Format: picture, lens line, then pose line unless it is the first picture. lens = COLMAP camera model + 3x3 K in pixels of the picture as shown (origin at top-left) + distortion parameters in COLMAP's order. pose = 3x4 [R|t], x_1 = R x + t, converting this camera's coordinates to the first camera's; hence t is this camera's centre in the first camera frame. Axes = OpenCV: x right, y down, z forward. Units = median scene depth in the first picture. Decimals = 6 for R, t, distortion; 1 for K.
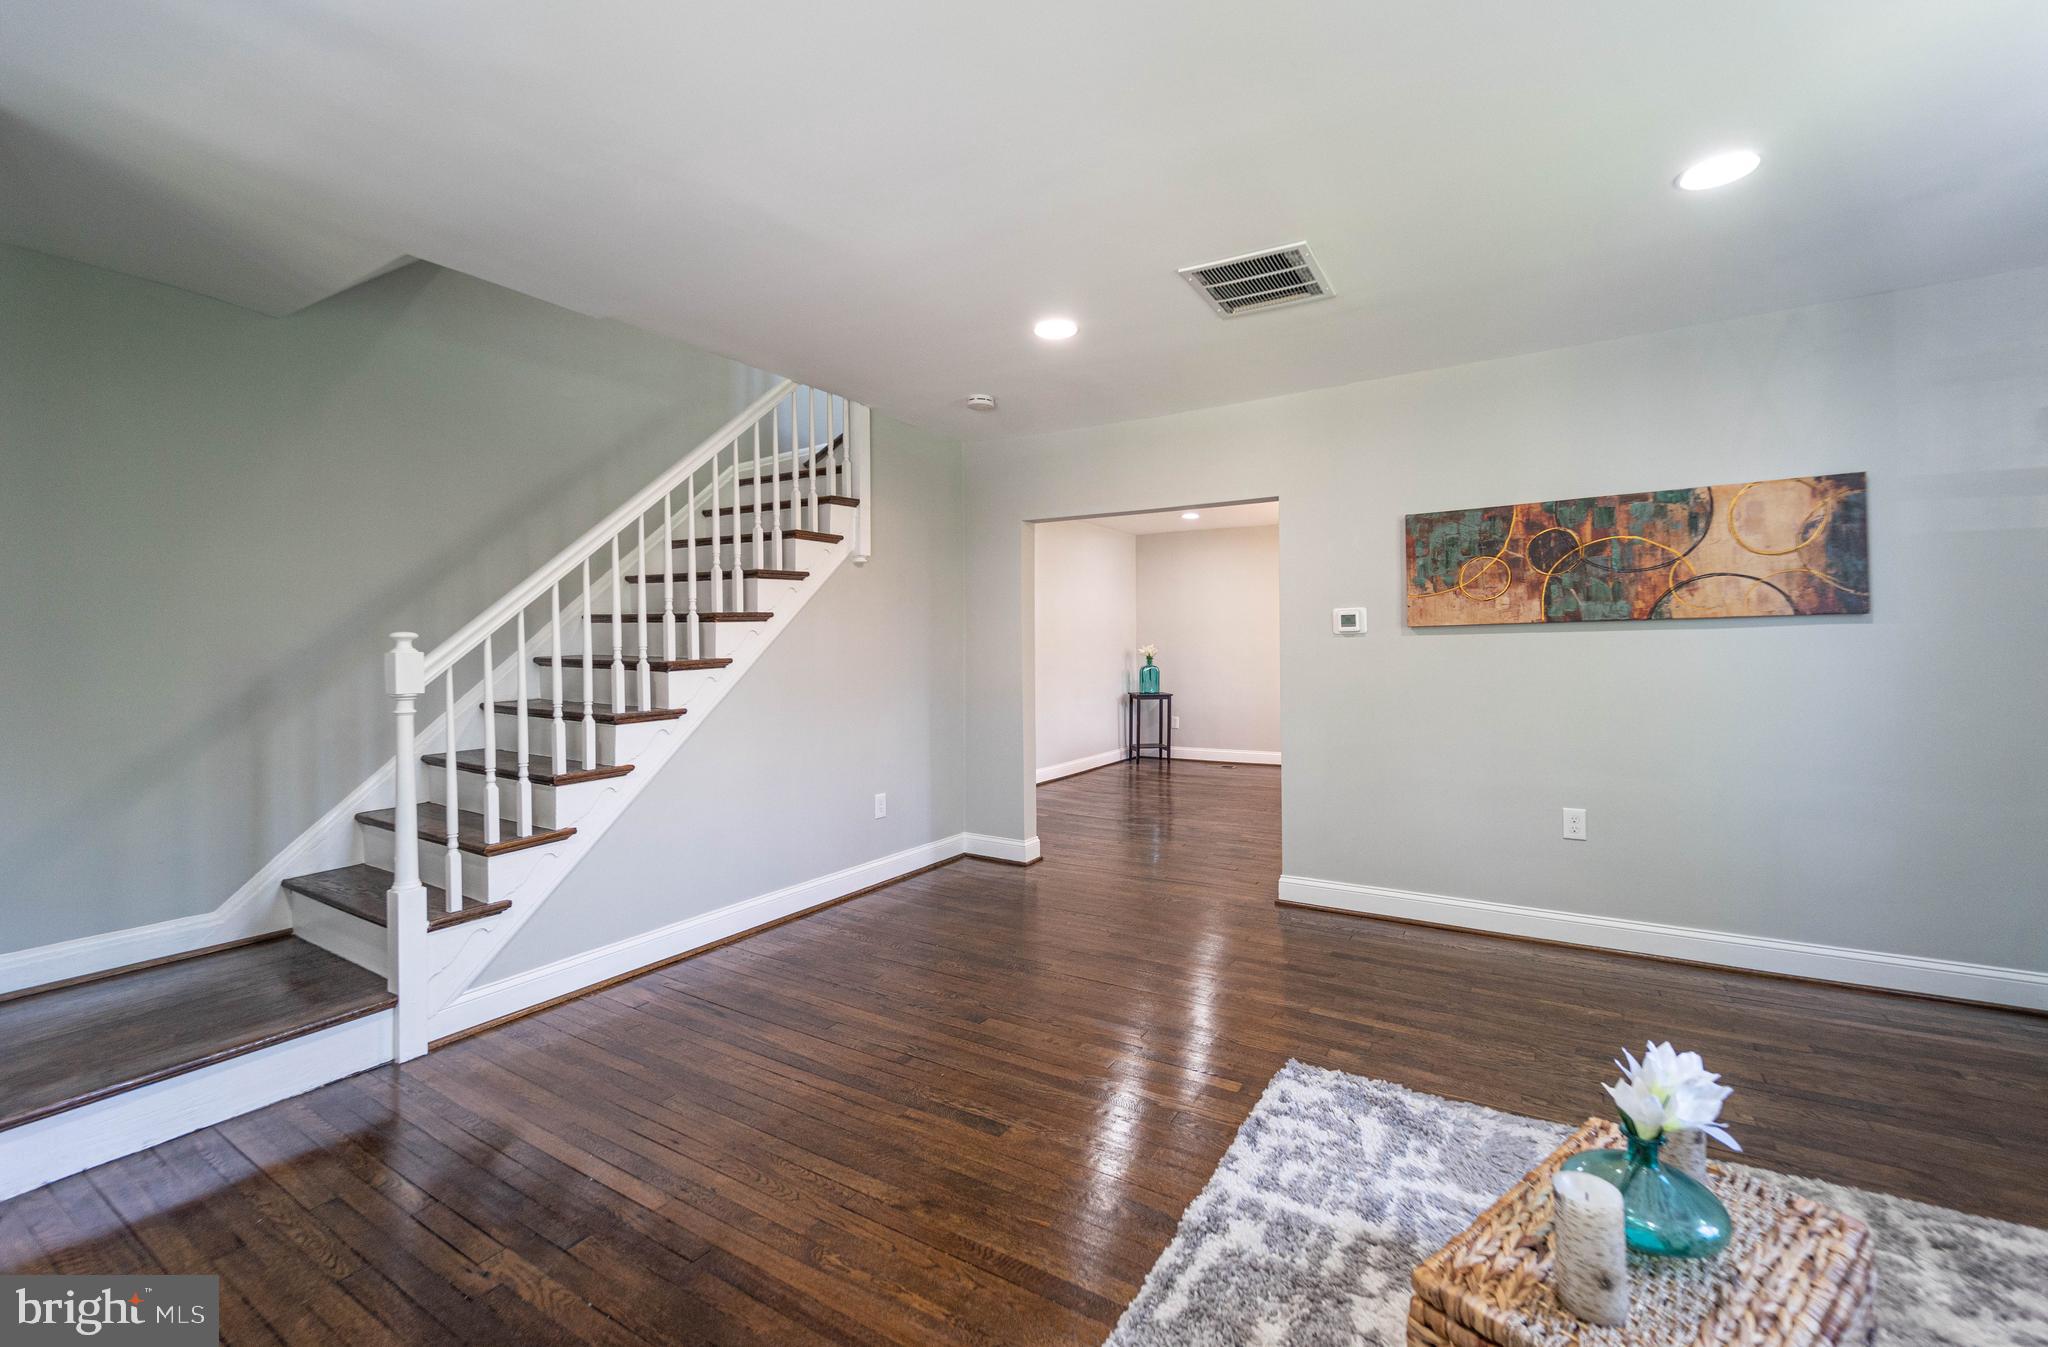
lens RADIAL K [[858.1, 0, 1008.8], [0, 858.1, 639.9], [0, 0, 1]] dist [-0.000833, 0.000091]
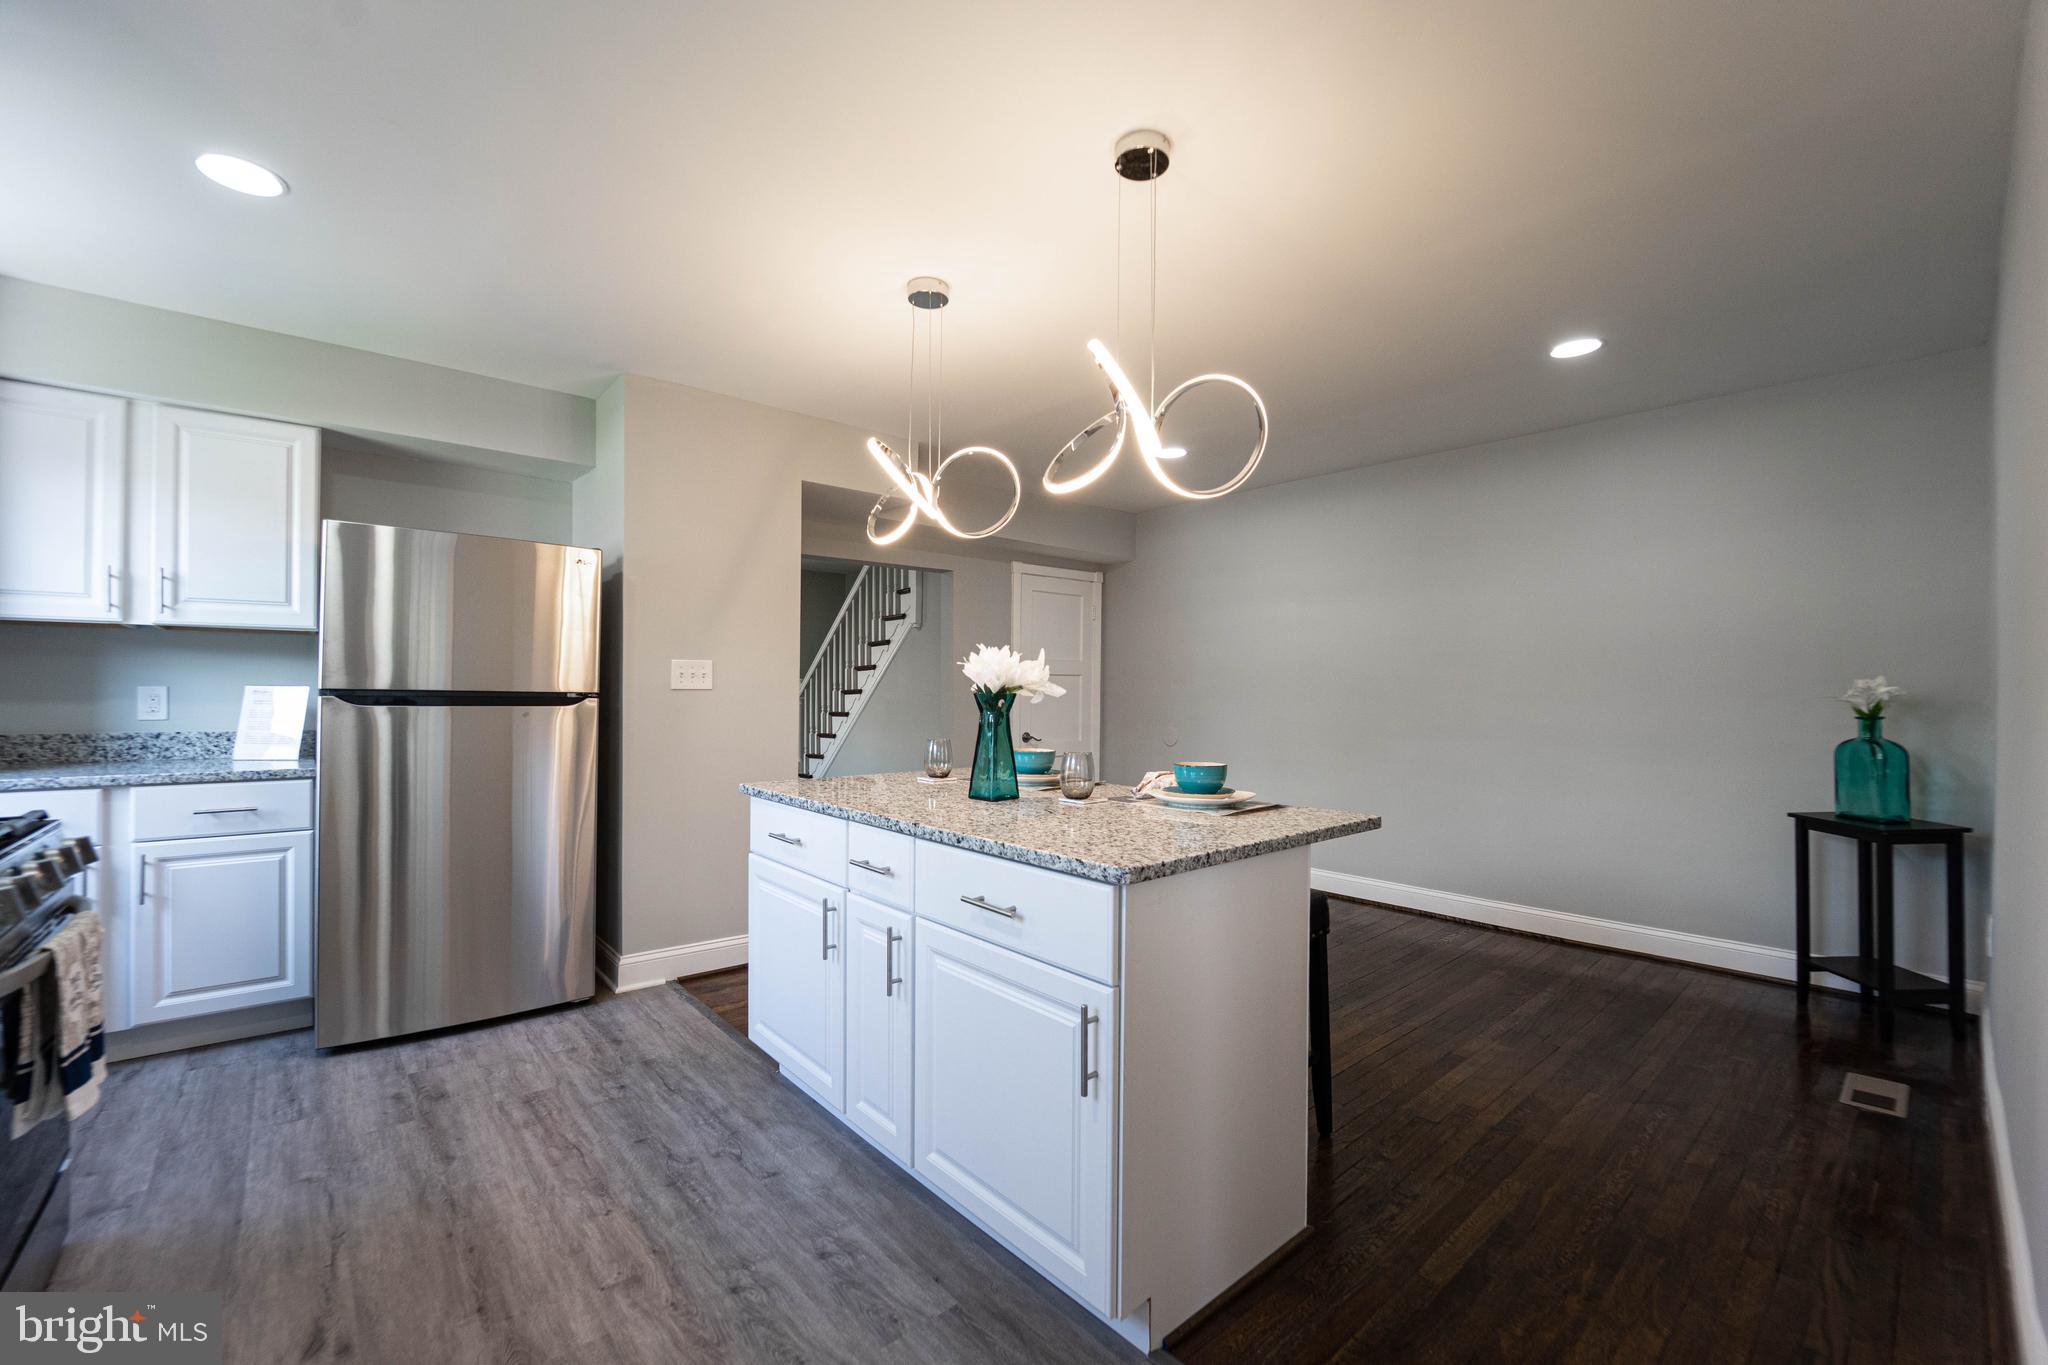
lens RADIAL K [[848.8, 0, 1007.9], [0, 848.8, 682.7], [0, 0, 1]] dist [-0.023299, -0.000160]
pose [[-0.281759, -0.001944, -0.959483, 1.508163], [0.006723, 0.999969, -0.004001, 0.017755], [0.959462, -0.007578, -0.281737, 1.996601]]
